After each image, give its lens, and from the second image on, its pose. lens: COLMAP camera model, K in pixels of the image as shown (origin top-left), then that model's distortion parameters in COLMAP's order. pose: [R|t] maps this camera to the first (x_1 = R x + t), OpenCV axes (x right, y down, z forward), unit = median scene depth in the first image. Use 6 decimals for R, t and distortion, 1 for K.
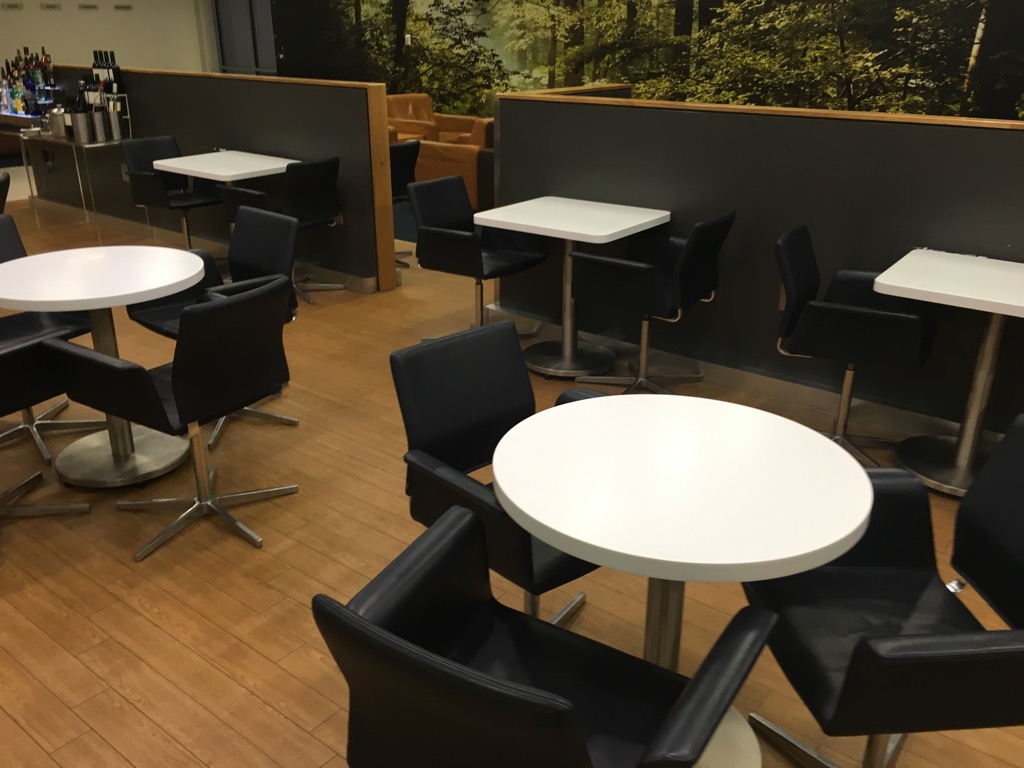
lens RADIAL K [[880.3, 0, 508.8], [0, 880.3, 388.3], [0, 0, 1]] dist [0.066452, -0.100588]
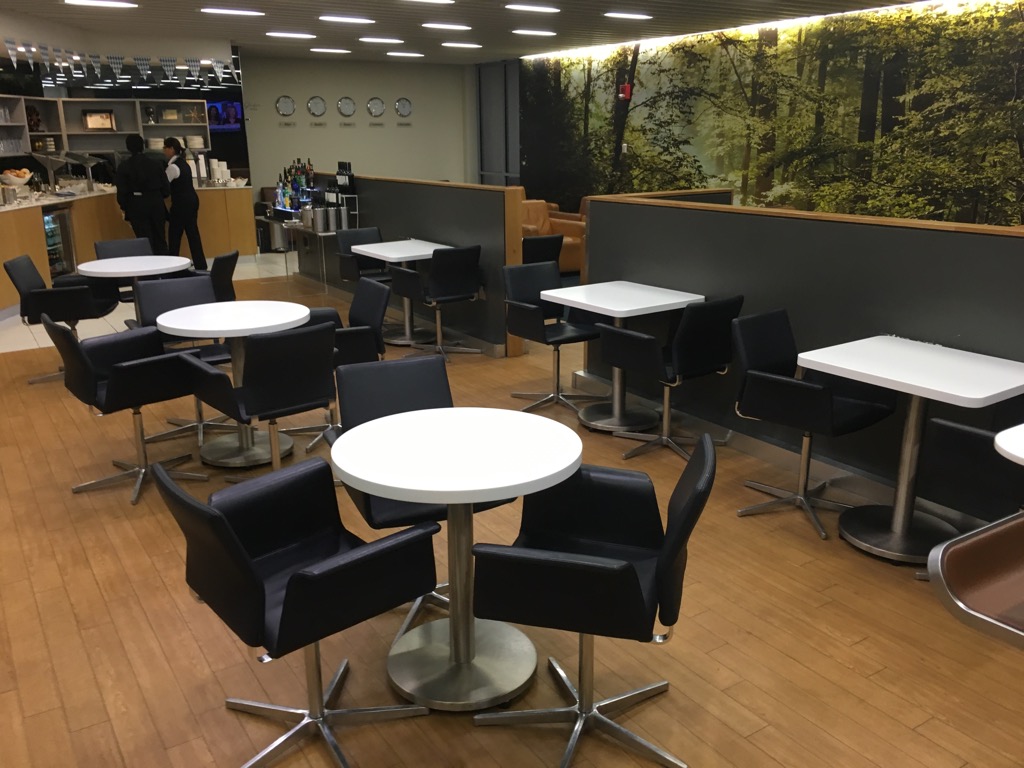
lens RADIAL K [[880.3, 0, 507.4], [0, 880.3, 388.8], [0, 0, 1]] dist [0.066452, -0.100588]
pose [[0.946252, 0.075971, -0.314382, 0.165284], [-0.108064, 0.990424, -0.085922, 0.025197], [0.304844, 0.115277, 0.945400, -0.083996]]
